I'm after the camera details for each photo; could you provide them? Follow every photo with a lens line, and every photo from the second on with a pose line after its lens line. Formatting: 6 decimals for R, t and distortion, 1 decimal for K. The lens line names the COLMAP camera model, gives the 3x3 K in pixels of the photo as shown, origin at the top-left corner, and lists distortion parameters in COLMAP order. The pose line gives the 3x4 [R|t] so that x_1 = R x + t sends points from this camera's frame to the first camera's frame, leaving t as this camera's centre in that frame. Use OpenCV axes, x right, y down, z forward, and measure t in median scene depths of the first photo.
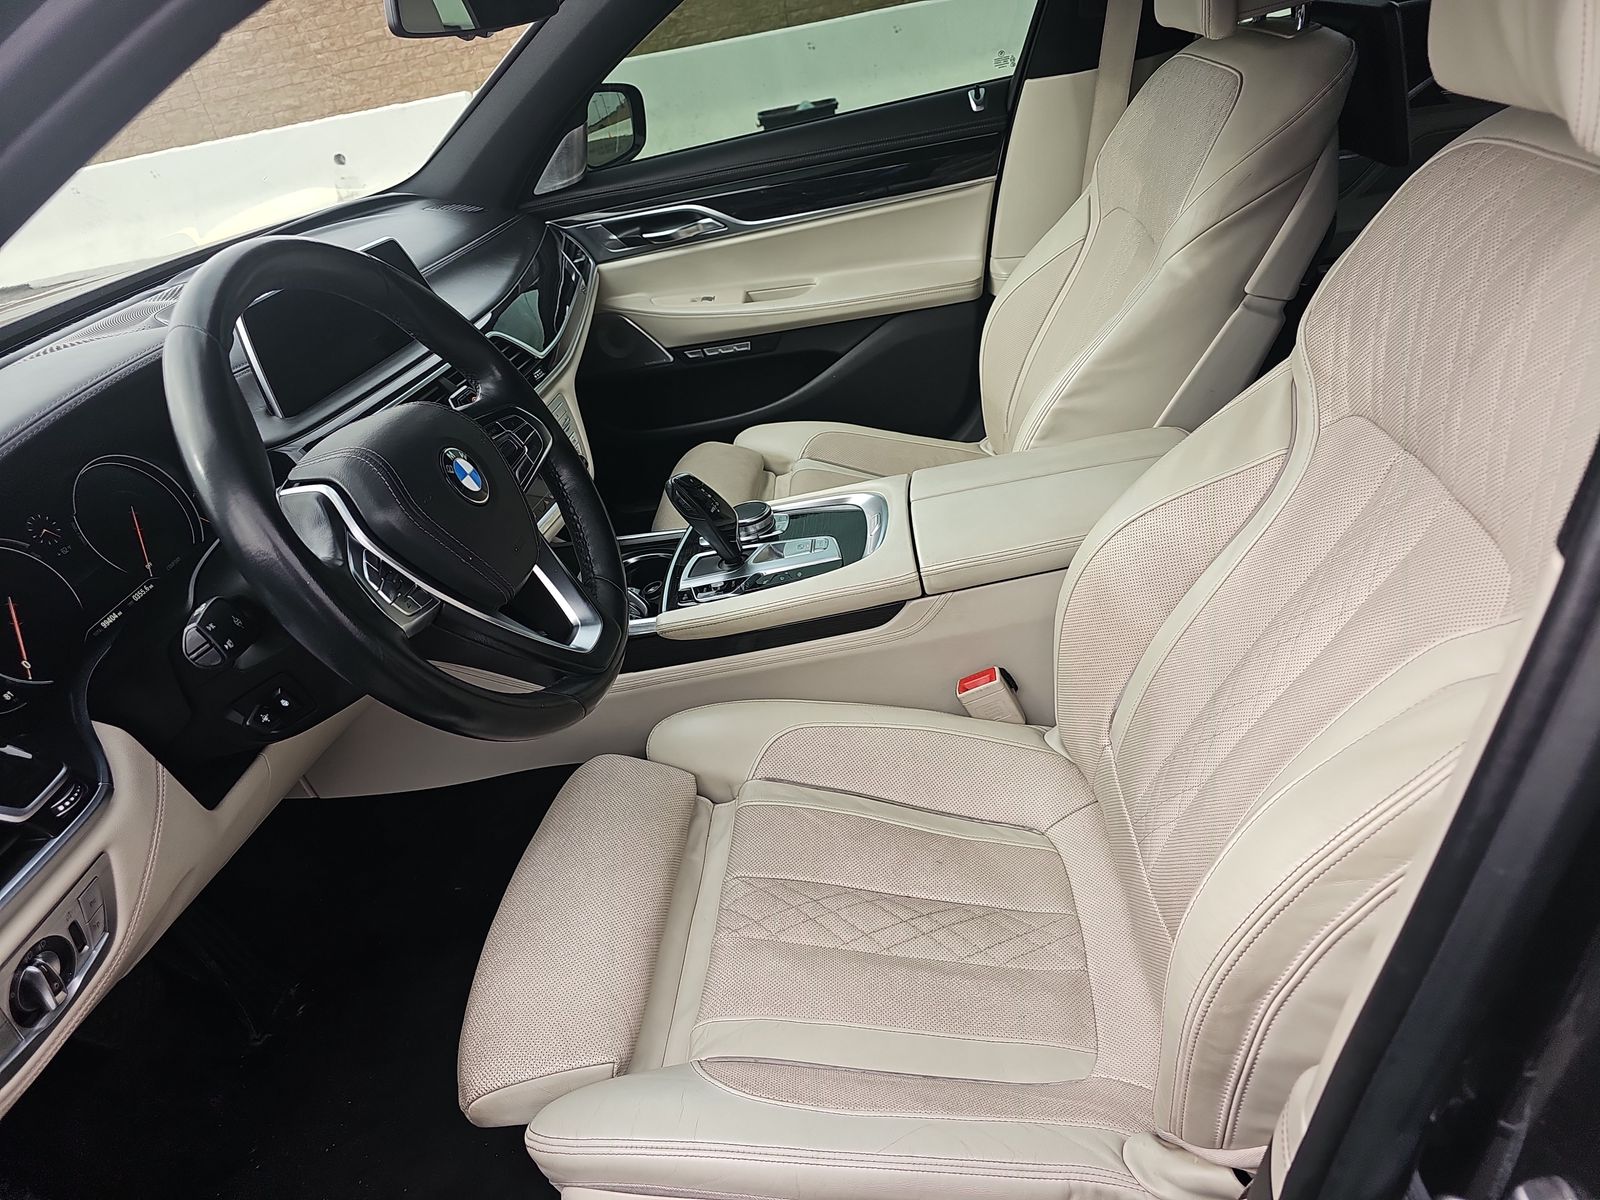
lens RADIAL K [[1054.1, 0, 791.8], [0, 1054.1, 598.6], [0, 0, 1]] dist [0.052511, -0.071039]
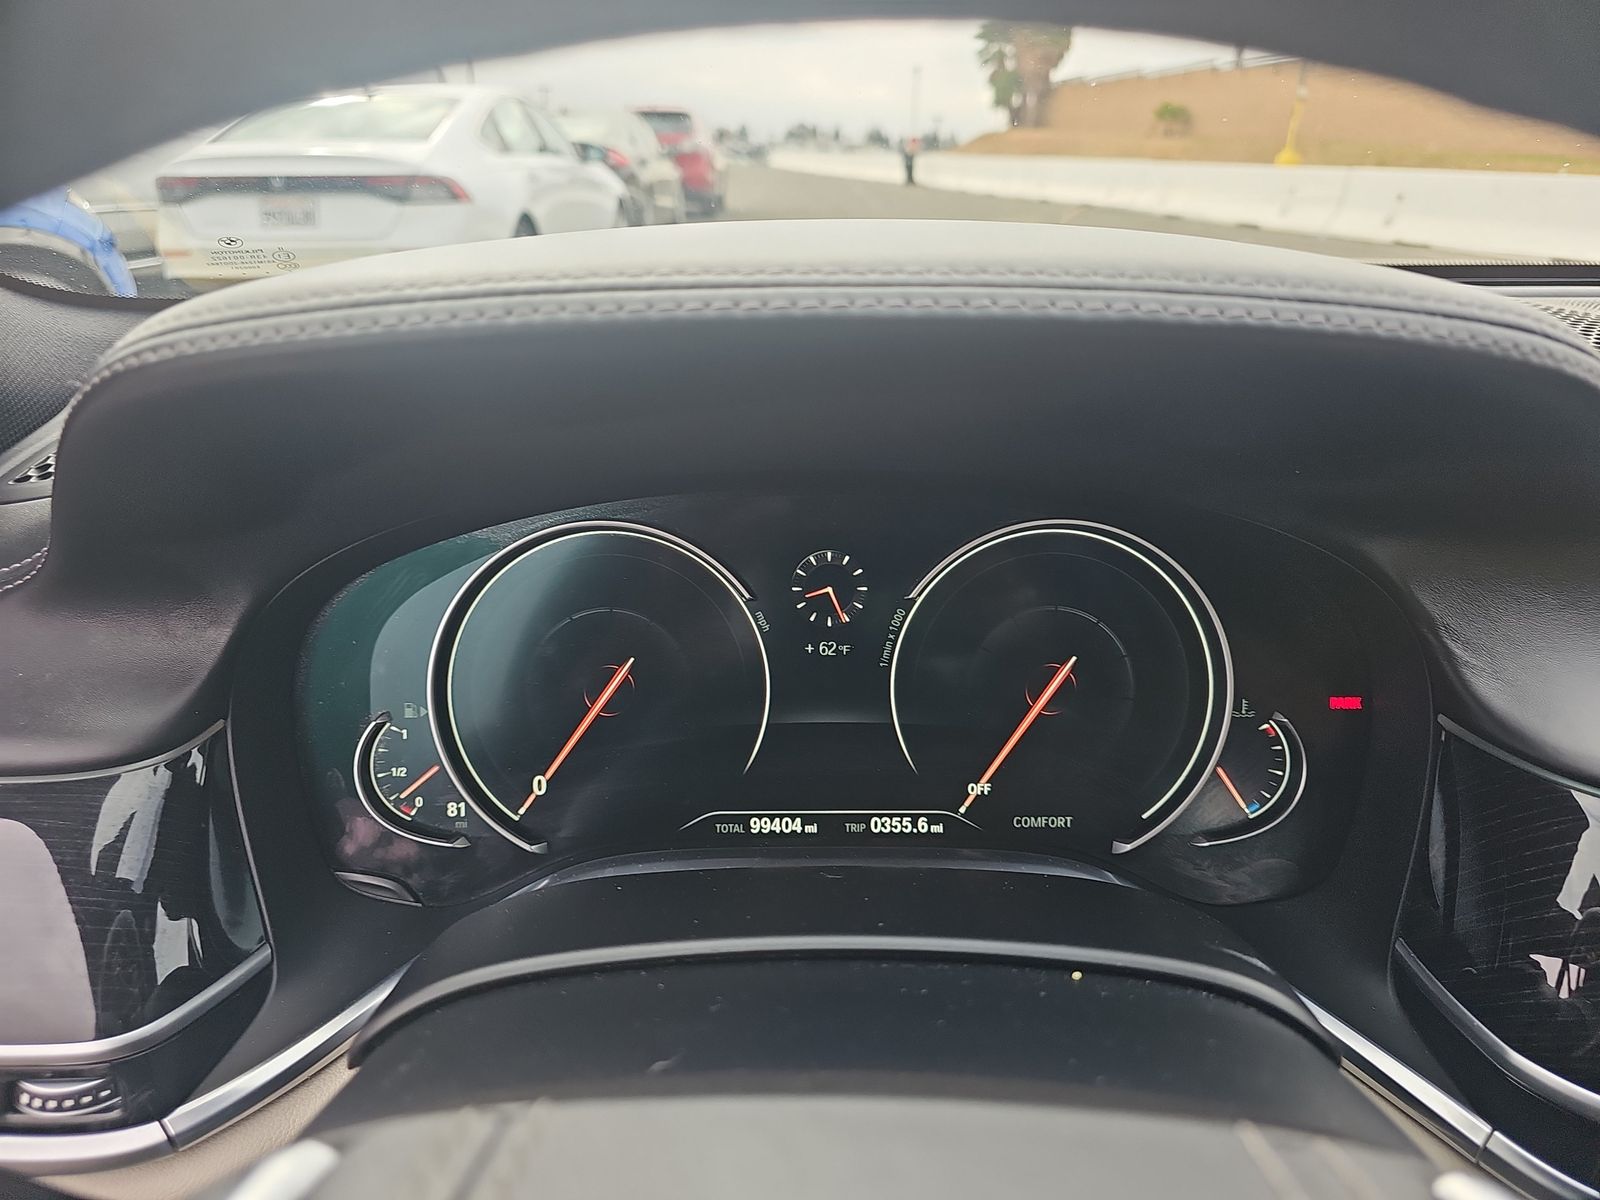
lens RADIAL K [[1067.2, 0, 800.0], [0, 1067.2, 600.0], [0, 0, 1]] dist [0.050846, -0.050259]
pose [[0.056874, 0.532257, -0.844670, -0.148050], [-0.508102, 0.743710, 0.434427, -0.111091], [0.859417, 0.404471, 0.312739, 0.384525]]
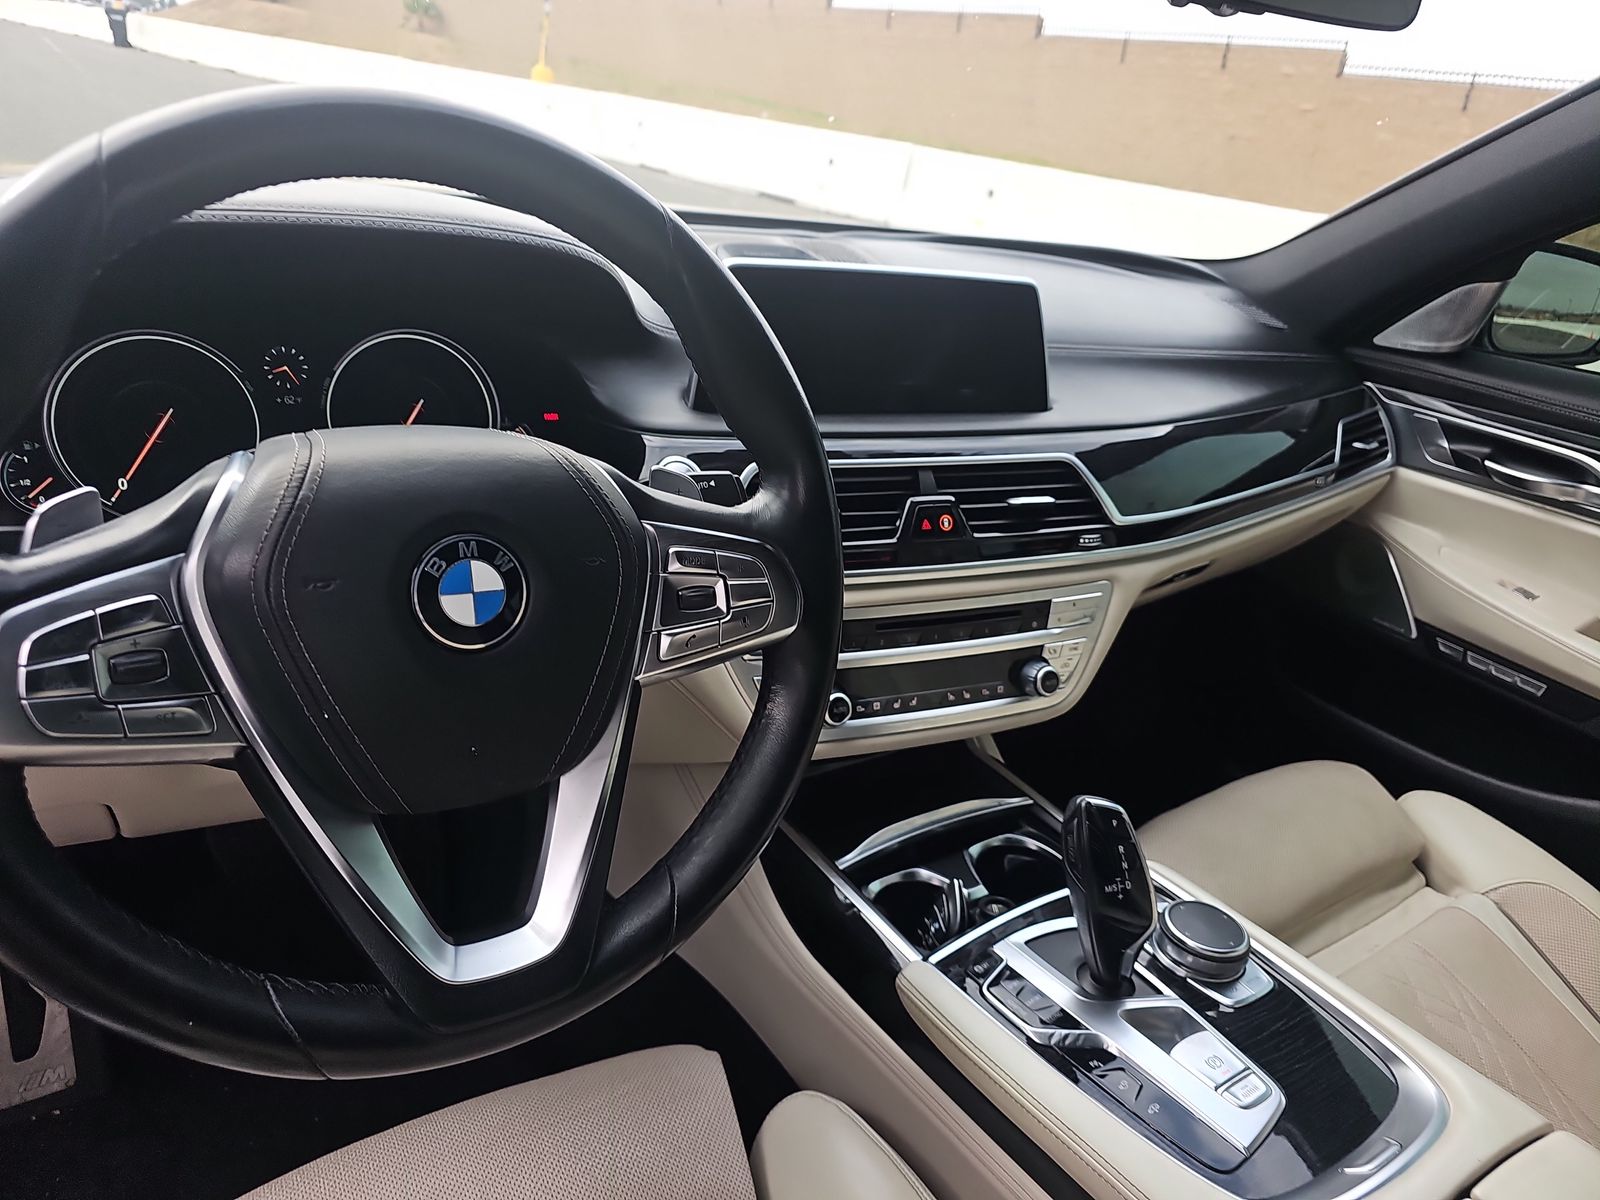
lens RADIAL K [[1054.1, 0, 791.8], [0, 1054.1, 598.6], [0, 0, 1]] dist [0.052511, -0.071039]
pose [[0.578356, 0.549631, -0.602835, 0.053683], [-0.592592, 0.790918, 0.152586, -0.126652], [0.560659, 0.268986, 0.783140, 0.280502]]
